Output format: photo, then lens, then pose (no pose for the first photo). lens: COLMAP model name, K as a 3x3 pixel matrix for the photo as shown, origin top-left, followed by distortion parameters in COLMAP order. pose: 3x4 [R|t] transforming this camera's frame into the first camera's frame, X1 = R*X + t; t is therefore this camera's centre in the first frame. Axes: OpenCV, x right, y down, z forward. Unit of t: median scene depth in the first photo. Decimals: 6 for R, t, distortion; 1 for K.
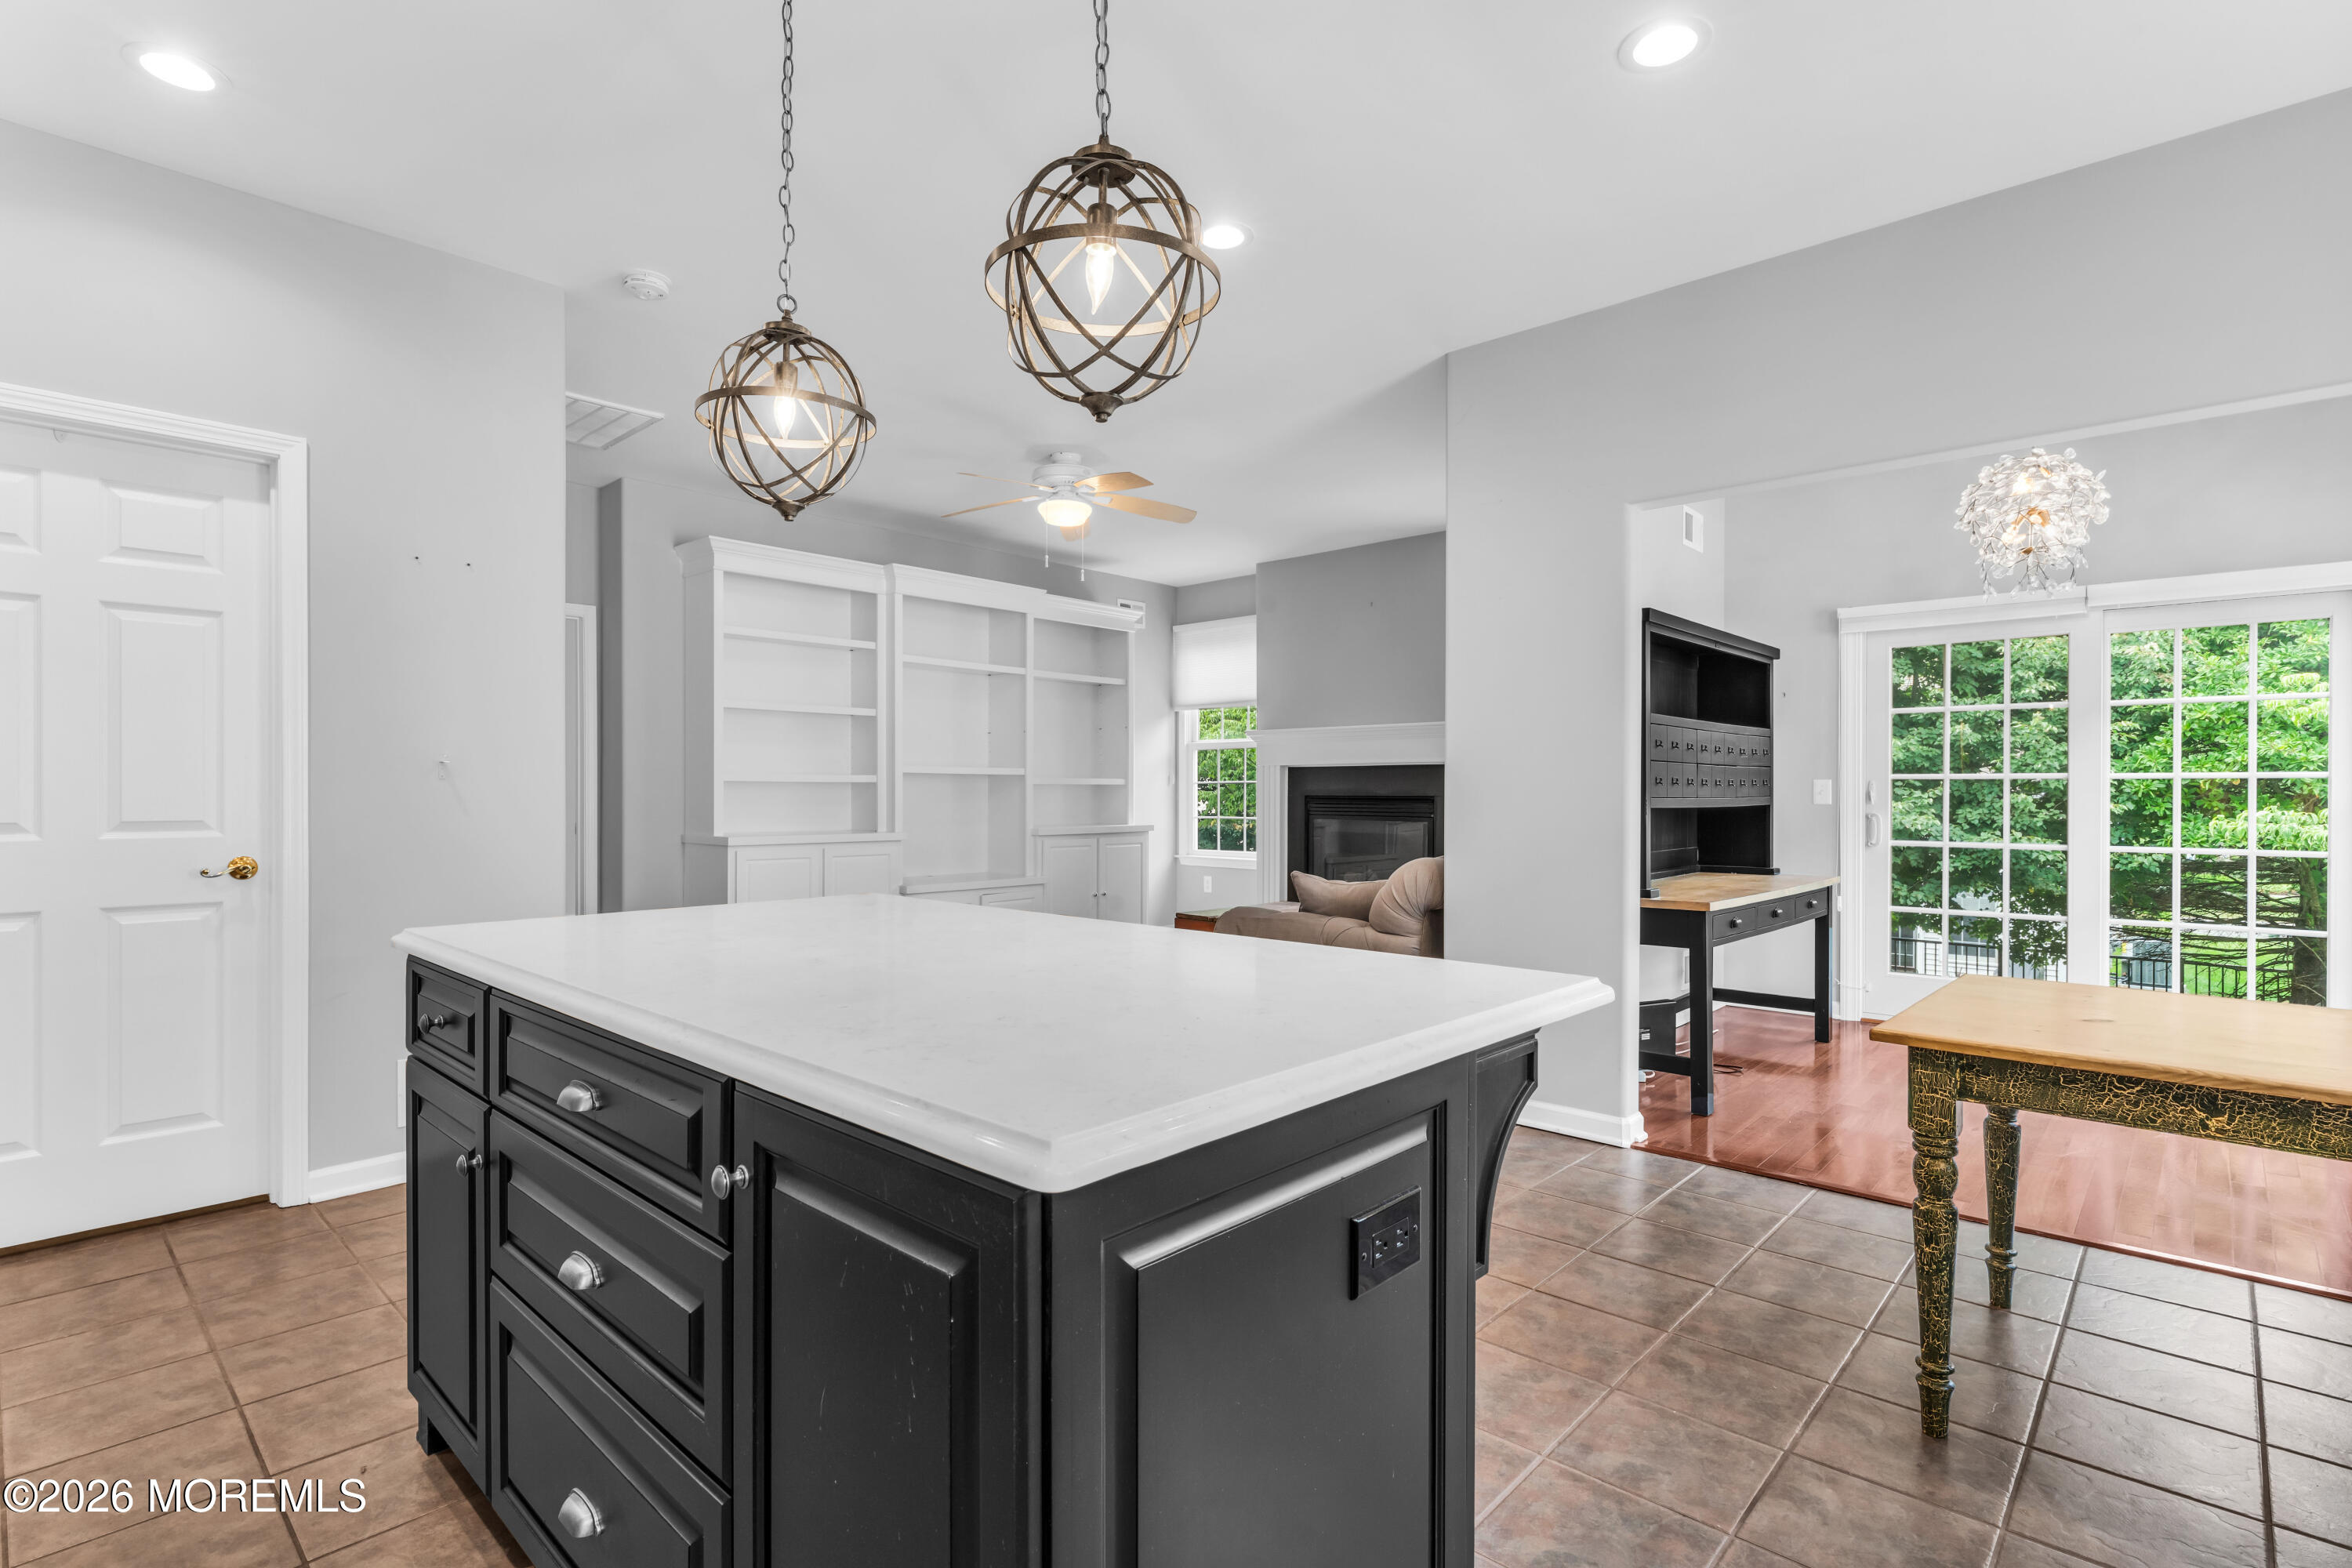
lens RADIAL K [[1126.4, 0, 1171.0], [0, 1126.4, 768.2], [0, 0, 1]] dist [-0.002035, 0.000249]
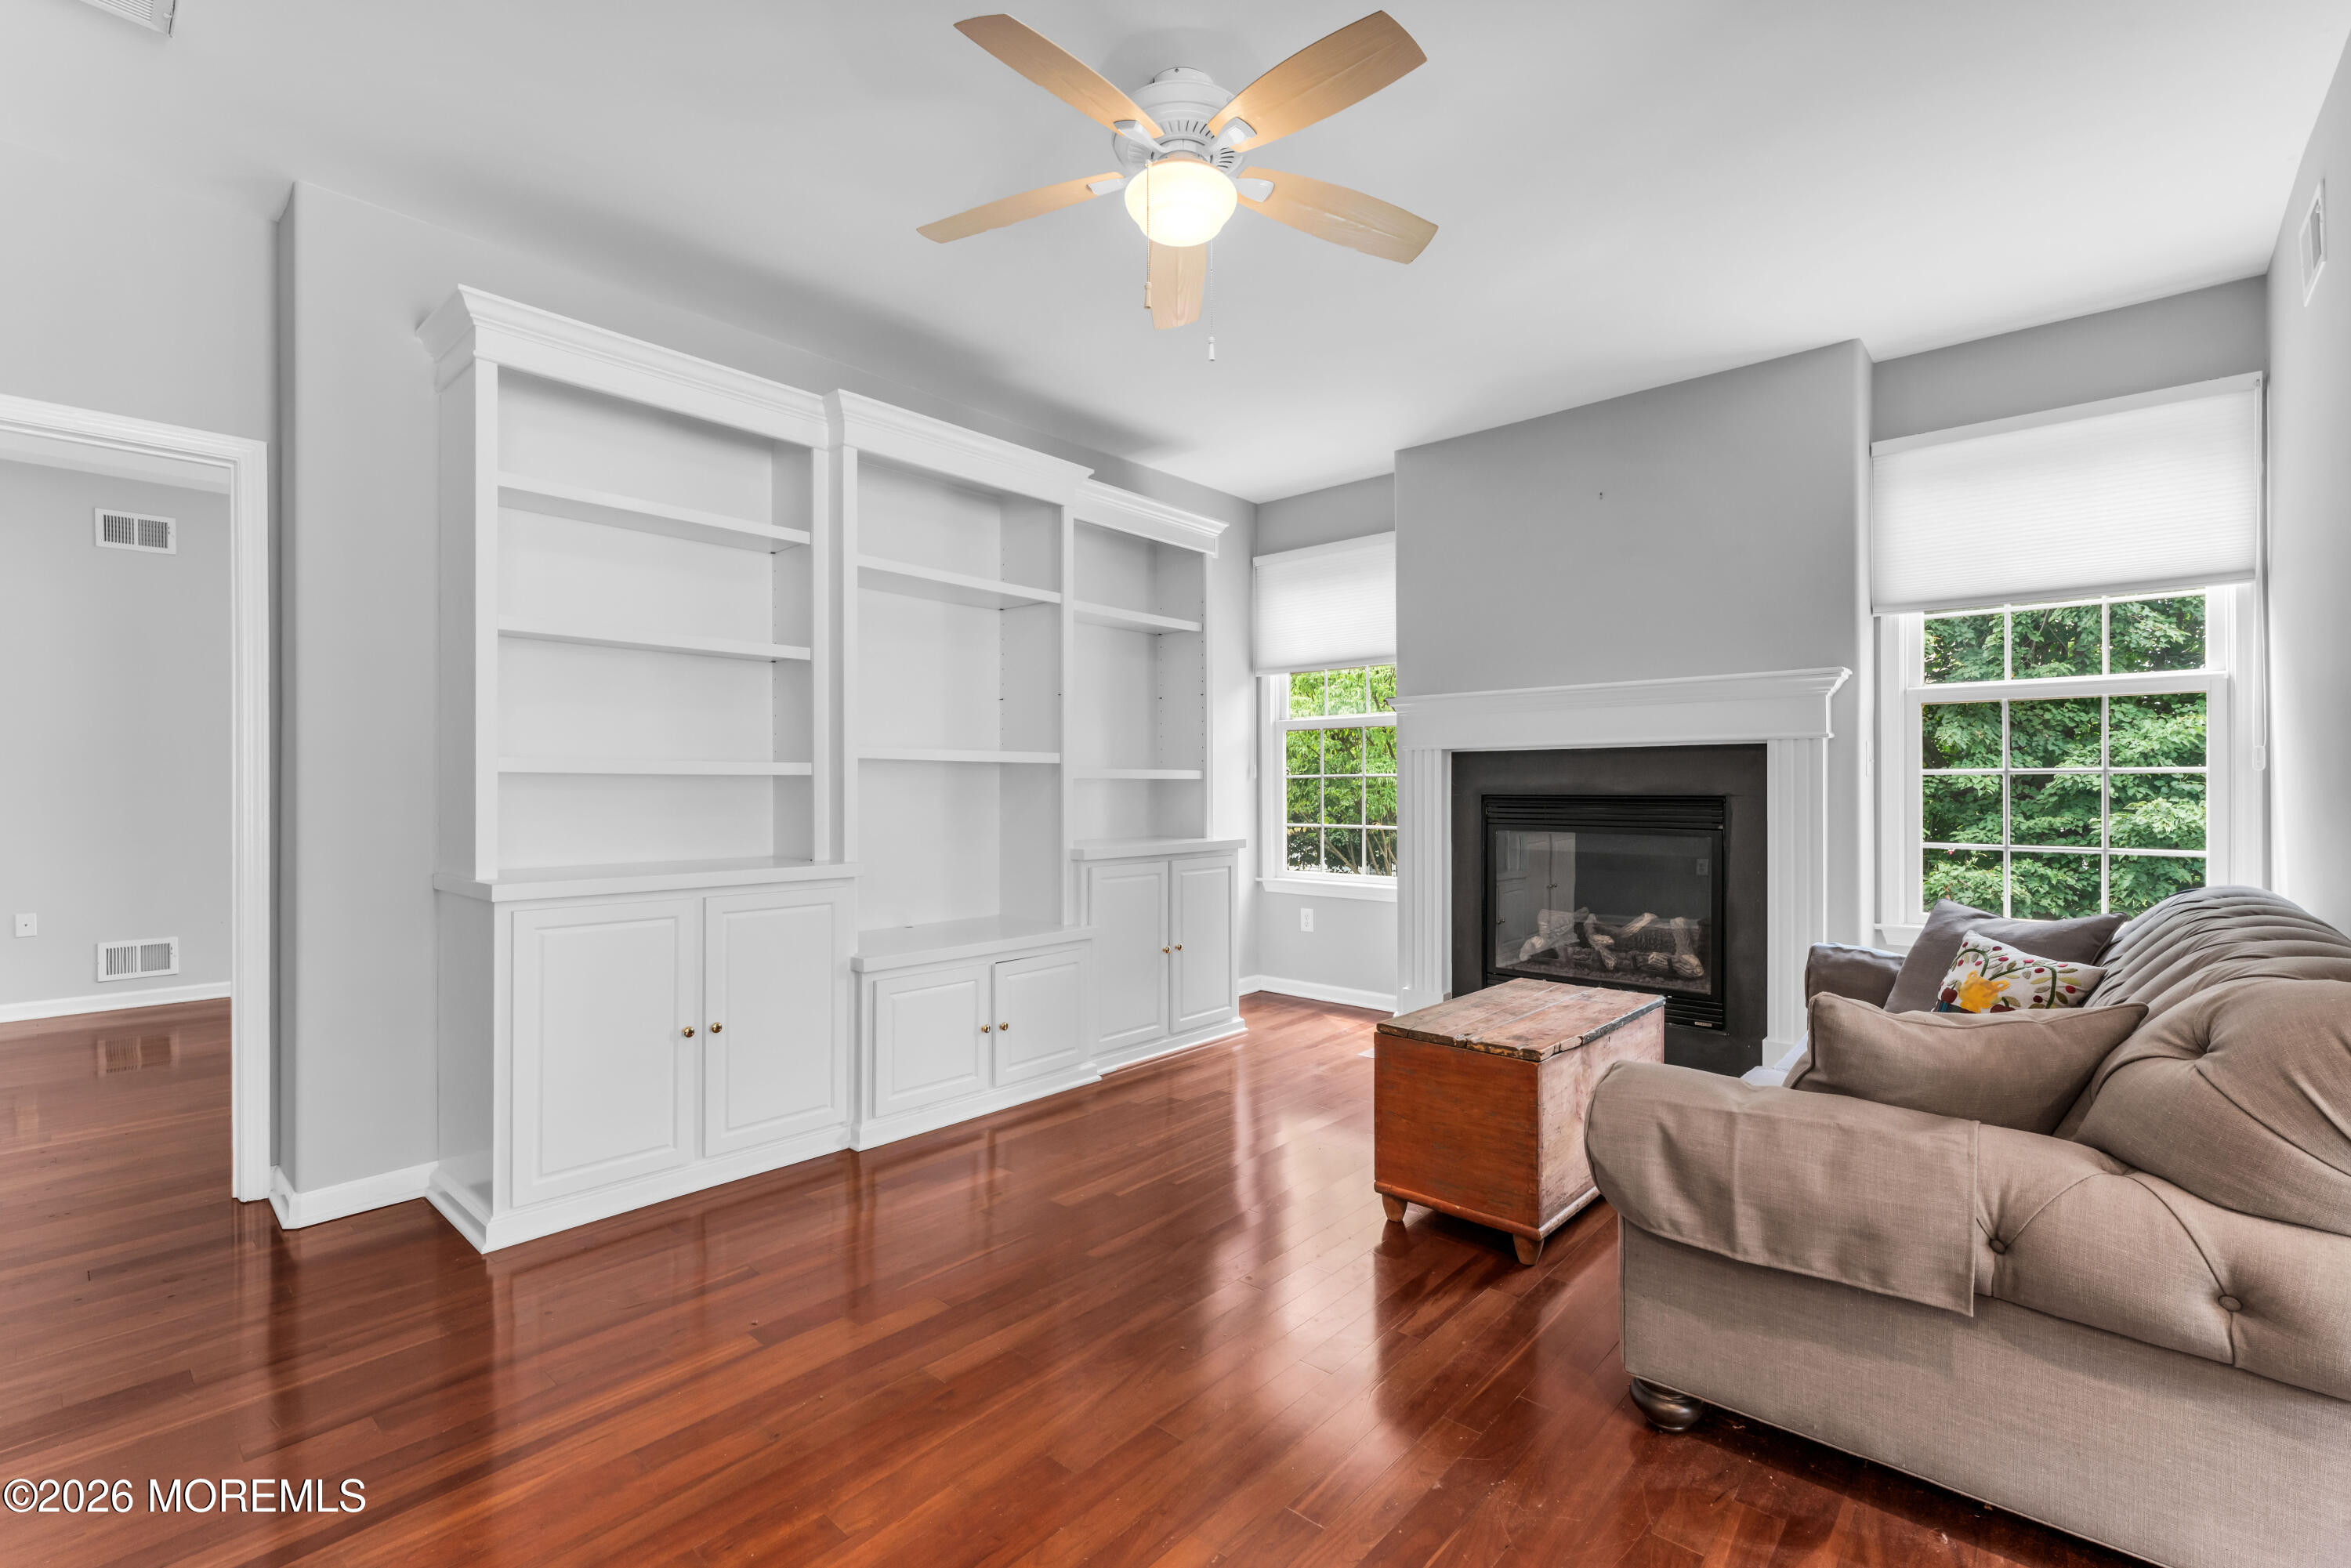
lens RADIAL K [[1035.0, 0, 1165.4], [0, 1035.0, 763.8], [0, 0, 1]] dist [-0.003094, -0.000513]
pose [[0.999772, -0.002868, 0.021146, -0.081752], [0.002924, 0.999992, -0.002592, 0.007601], [-0.021139, 0.002653, 0.999773, 0.415002]]
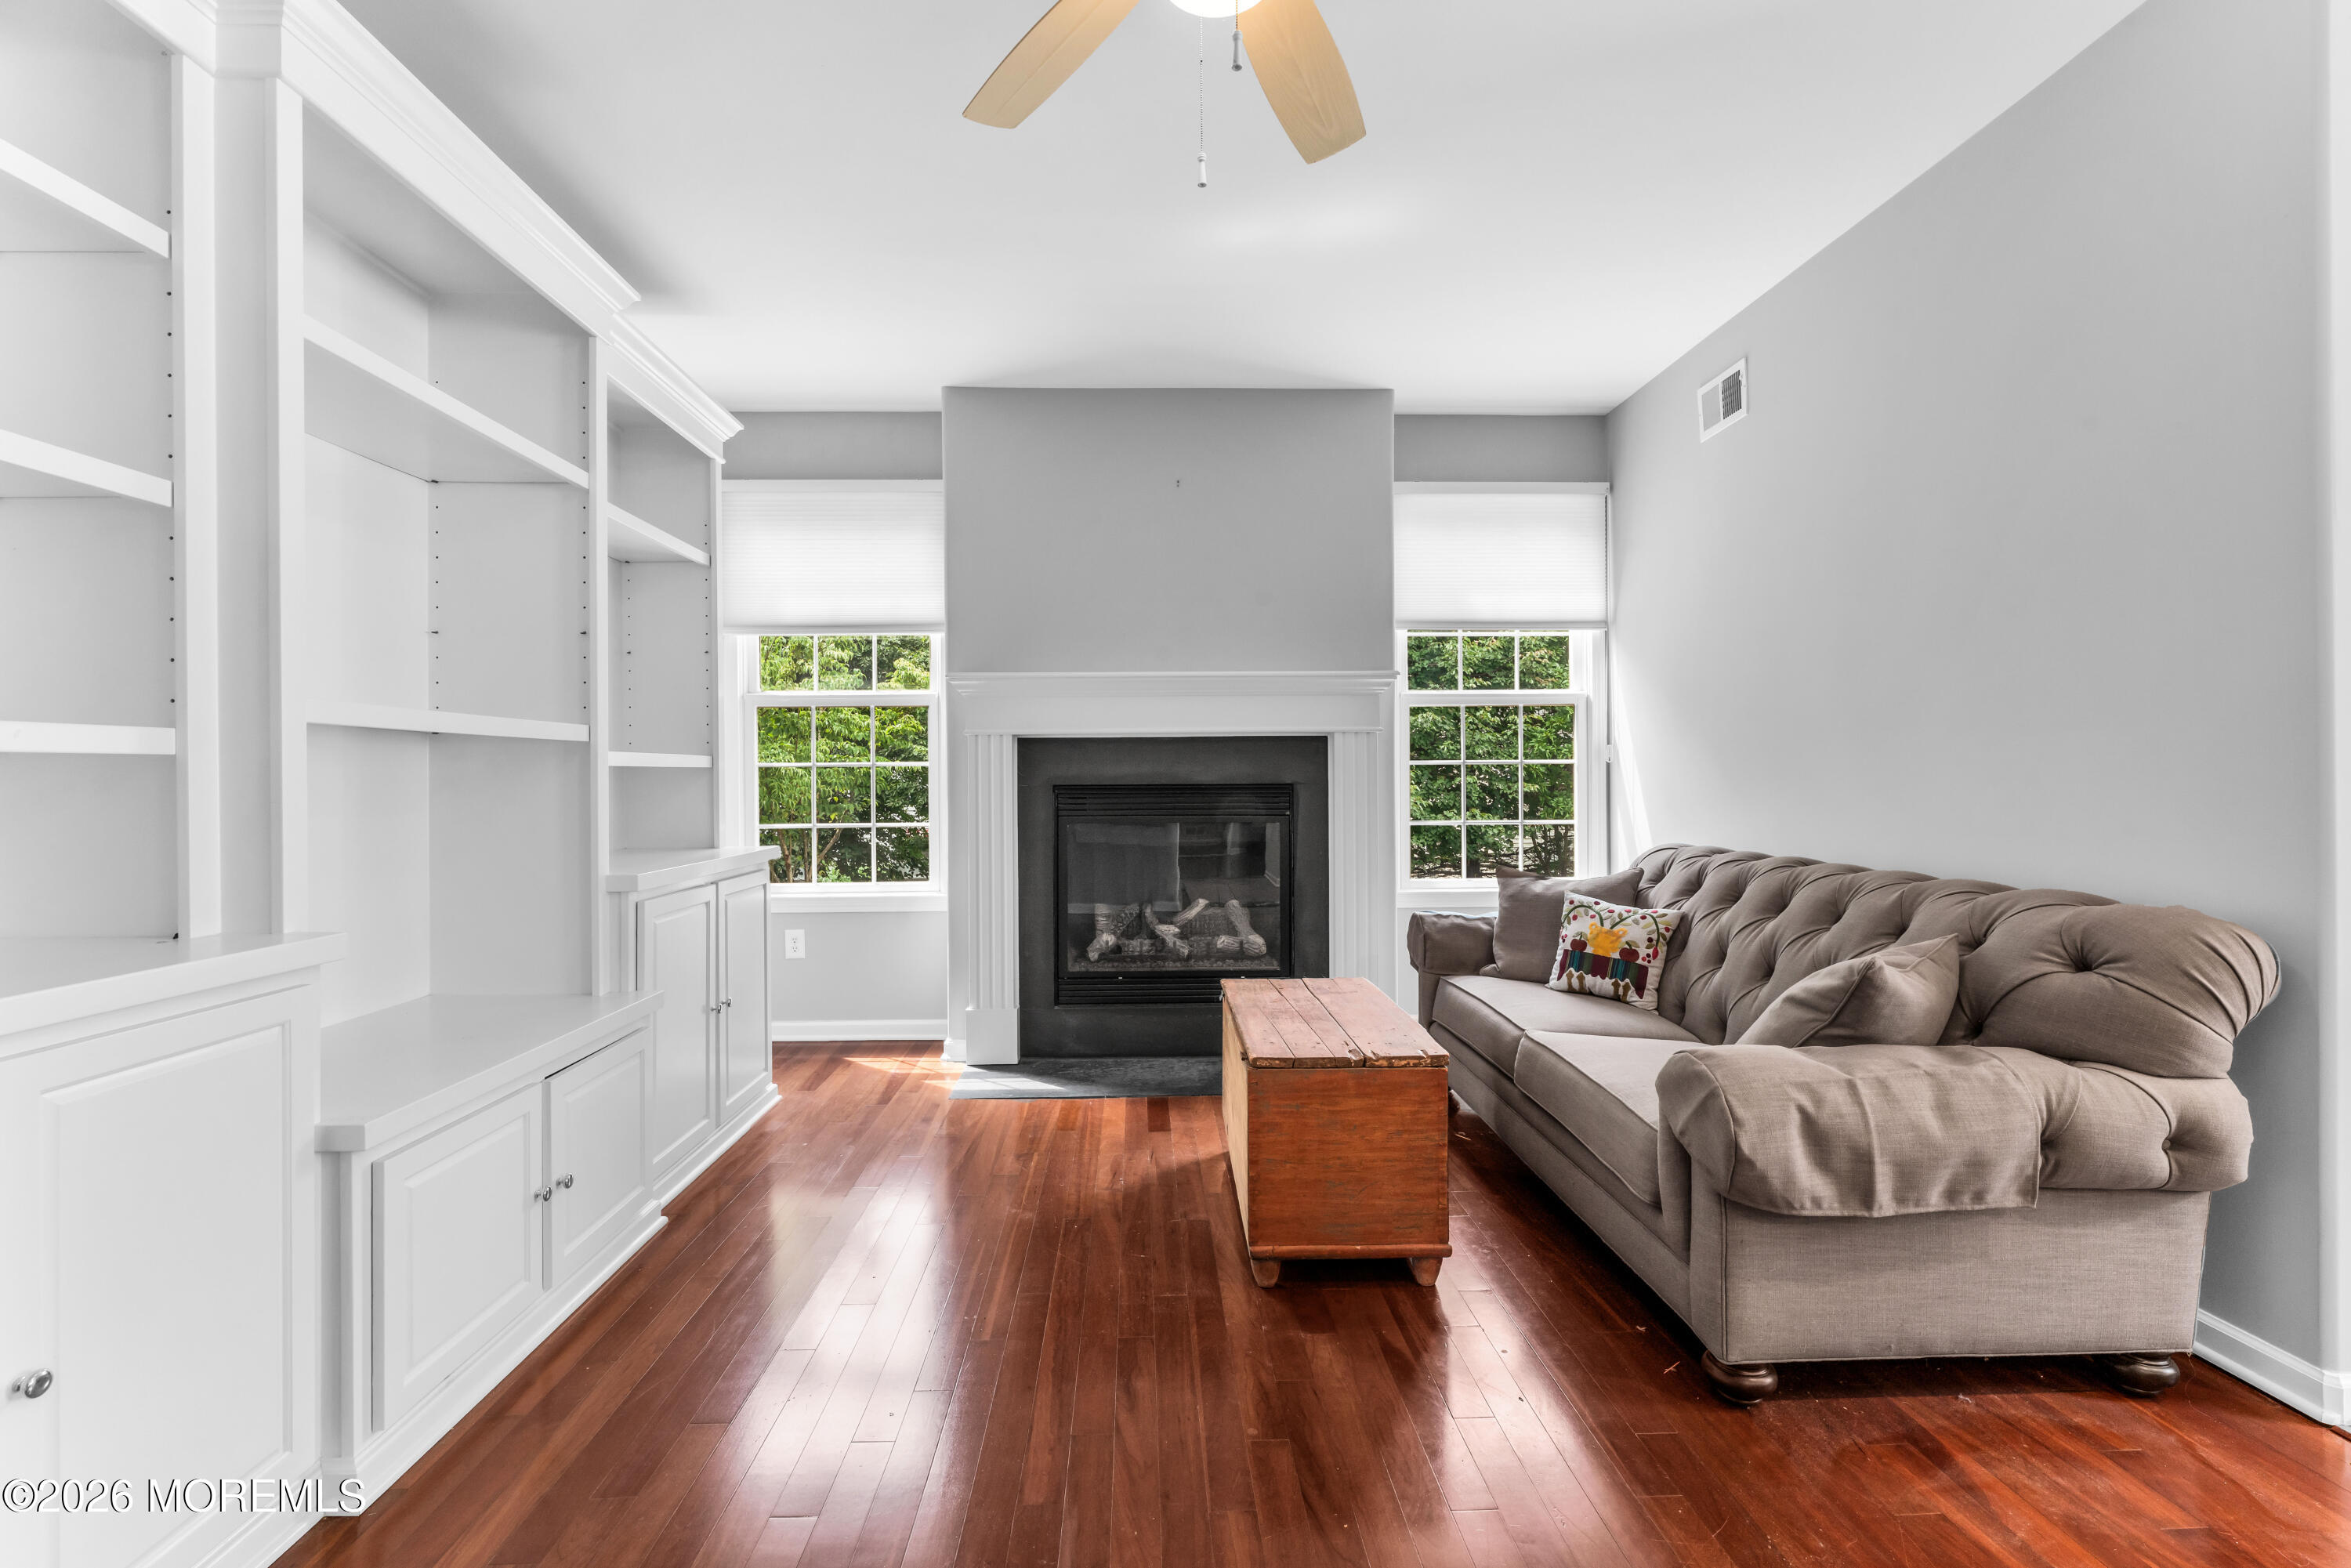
lens RADIAL K [[1035.0, 0, 1165.4], [0, 1035.0, 763.8], [0, 0, 1]] dist [-0.003094, -0.000513]
pose [[0.707740, 0.001909, 0.706471, -0.239108], [-0.006228, 0.999974, 0.003537, 0.010840], [-0.706446, -0.006903, 0.707733, 0.587161]]
